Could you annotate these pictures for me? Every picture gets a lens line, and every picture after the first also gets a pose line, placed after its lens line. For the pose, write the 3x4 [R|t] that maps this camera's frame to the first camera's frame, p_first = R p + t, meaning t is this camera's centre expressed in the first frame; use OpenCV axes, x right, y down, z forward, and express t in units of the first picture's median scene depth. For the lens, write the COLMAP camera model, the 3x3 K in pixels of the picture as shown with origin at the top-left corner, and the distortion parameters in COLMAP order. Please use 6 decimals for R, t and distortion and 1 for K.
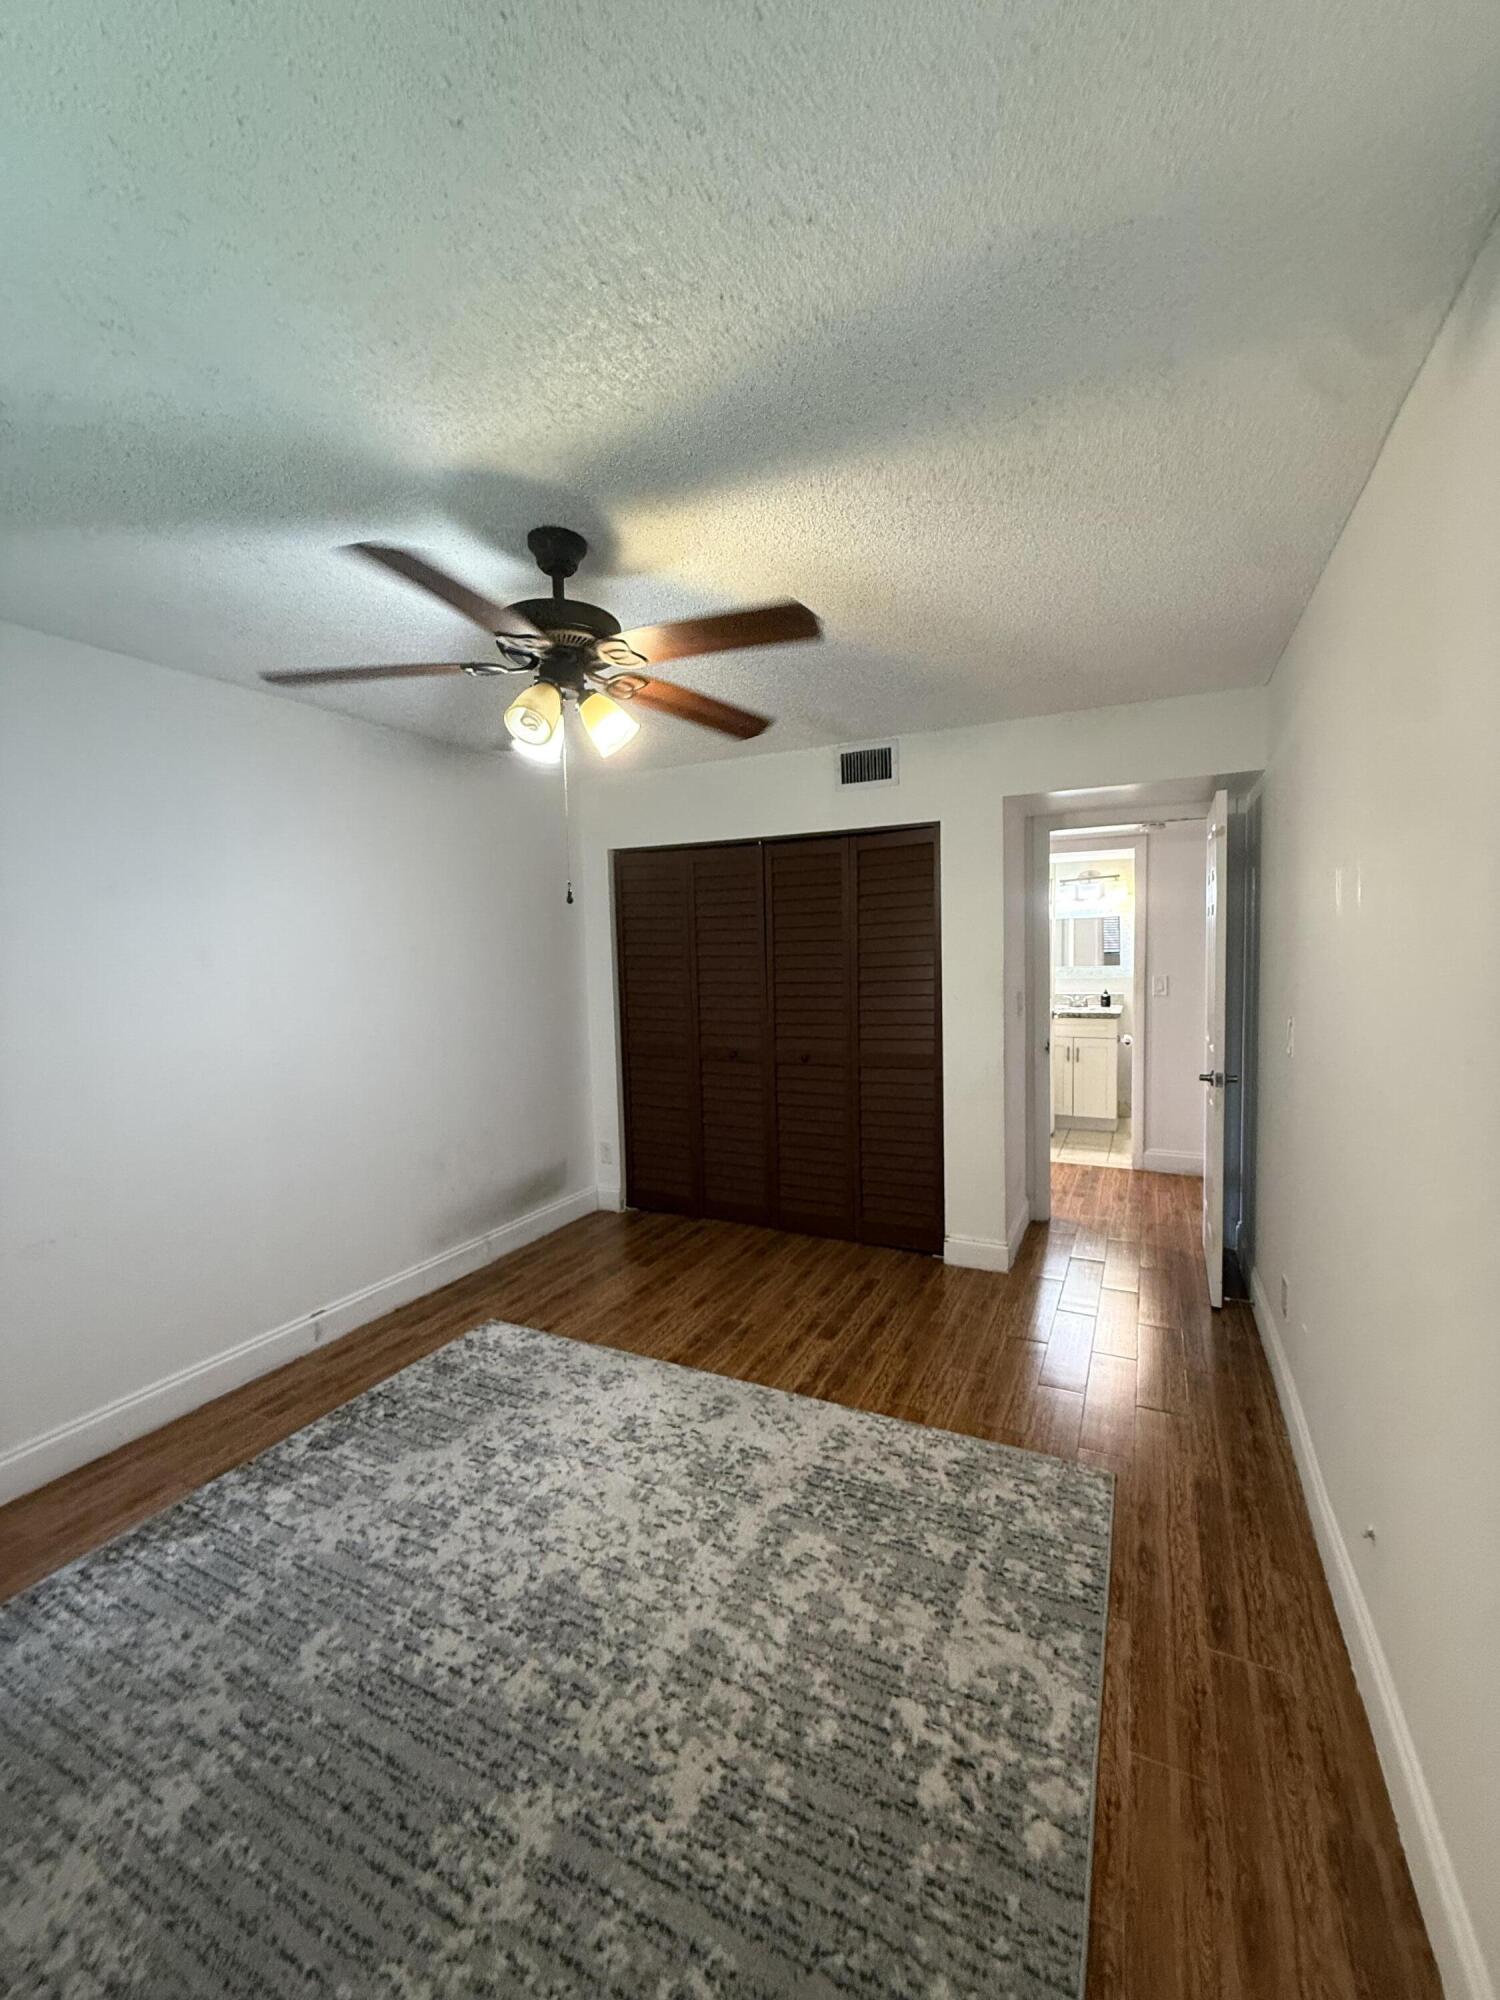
lens RADIAL K [[799.9, 0, 744.6], [0, 799.9, 1005.3], [0, 0, 1]] dist [-0.000549, -0.000362]
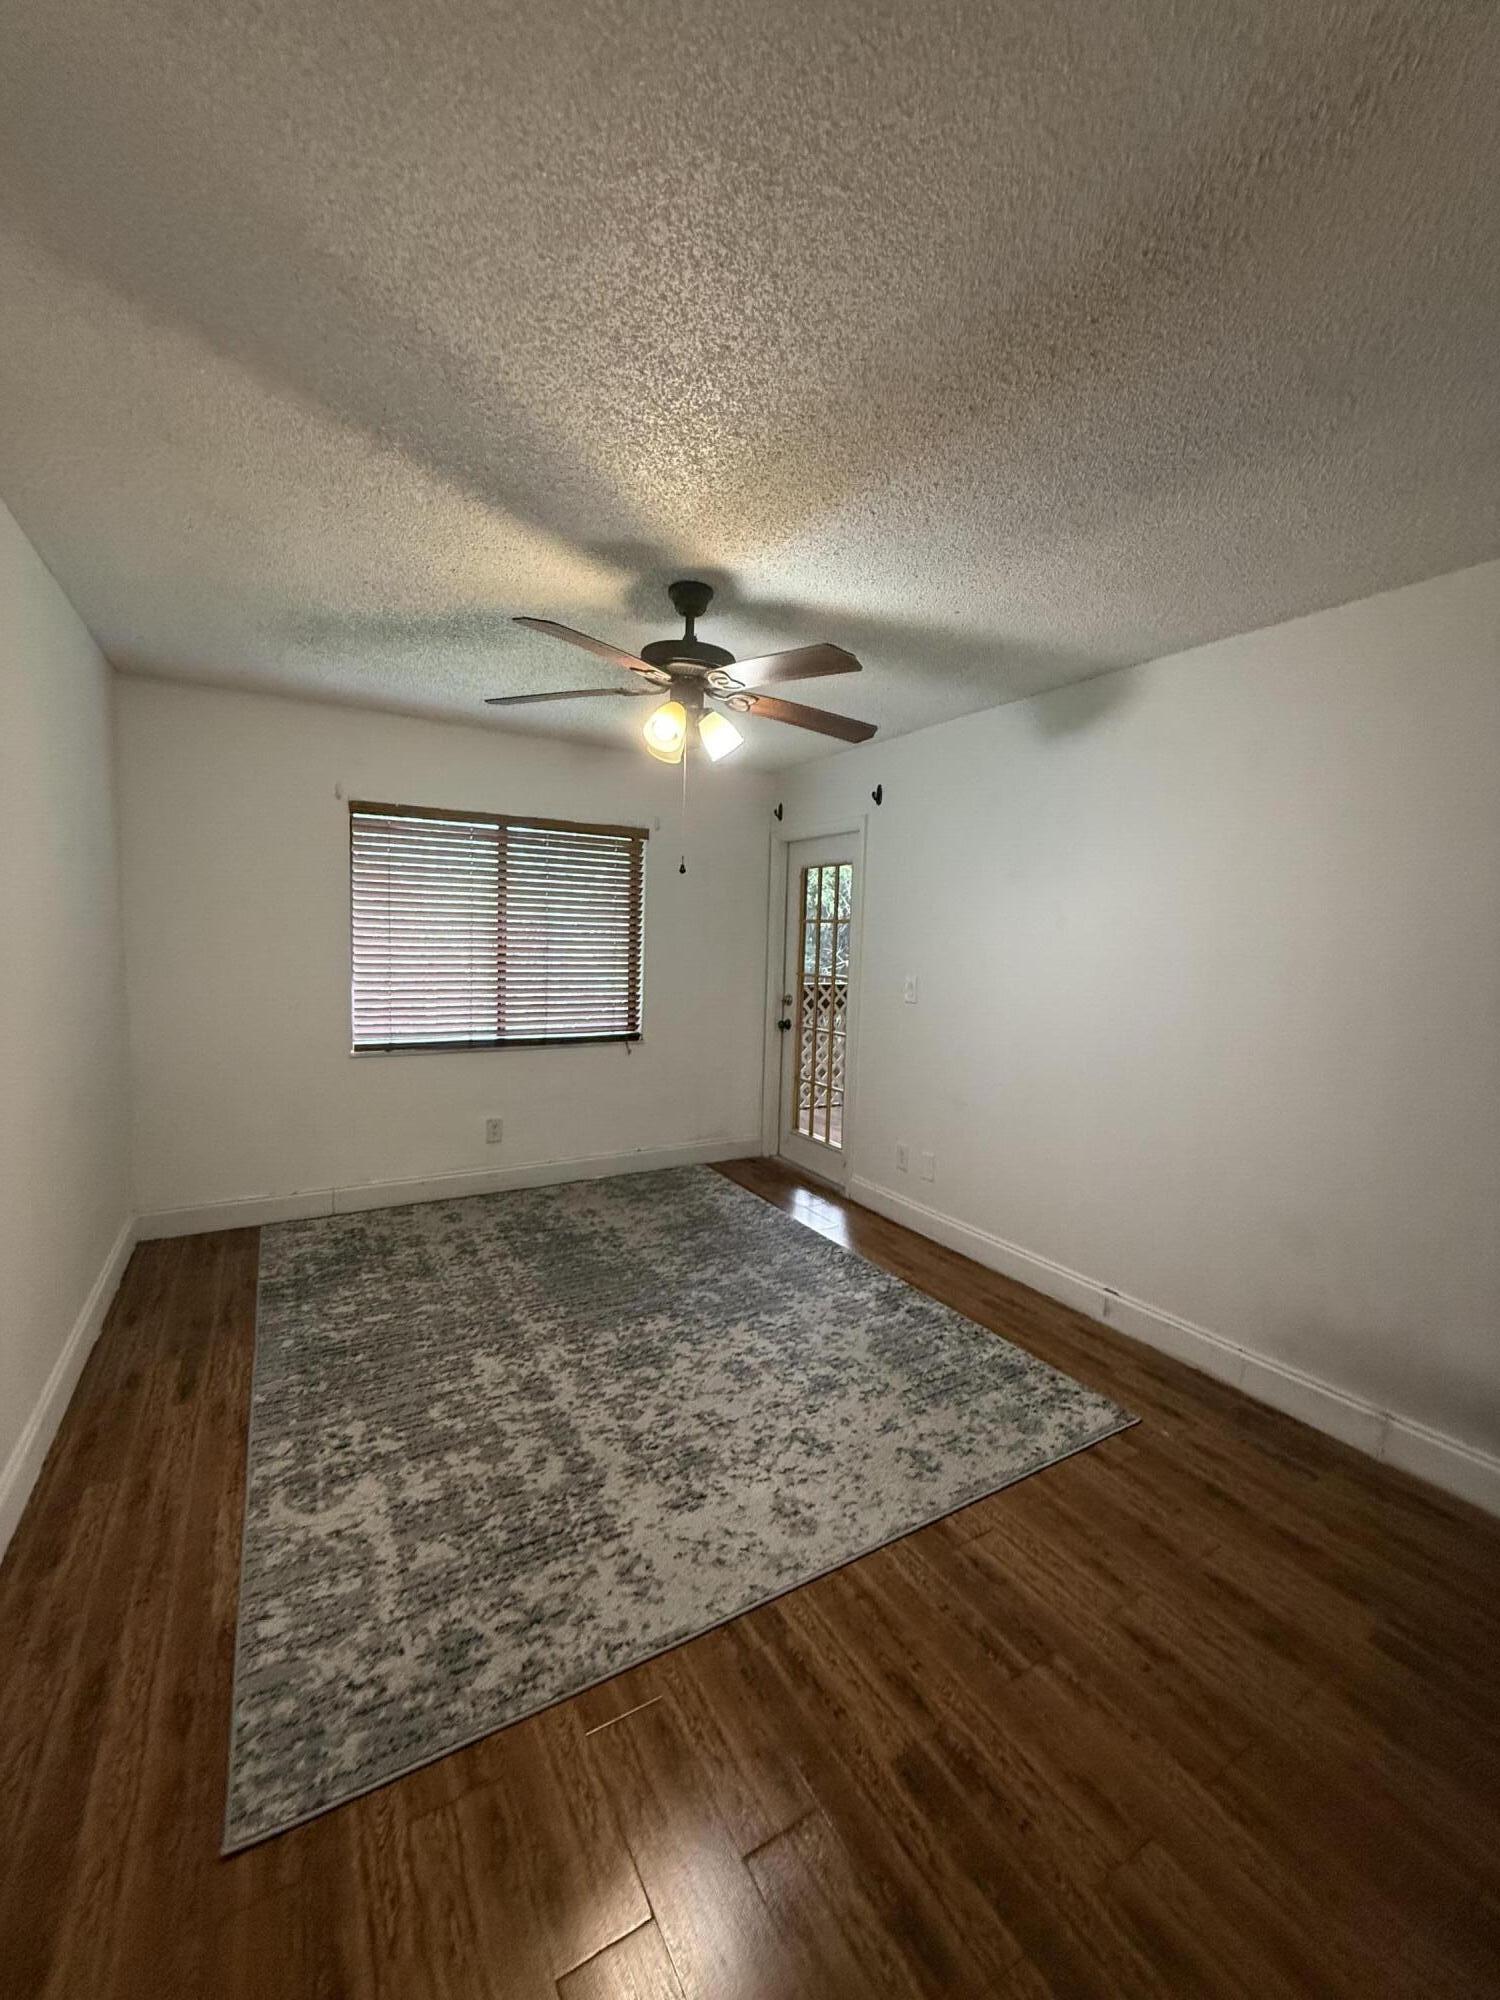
lens RADIAL K [[799.9, 0, 752.8], [0, 799.9, 994.8], [0, 0, 1]] dist [-0.000549, -0.000362]
pose [[-0.543503, 0.070817, -0.836415, 0.748702], [-0.080865, 0.987383, 0.136146, -0.106834], [0.835503, 0.141632, -0.530919, 1.657425]]
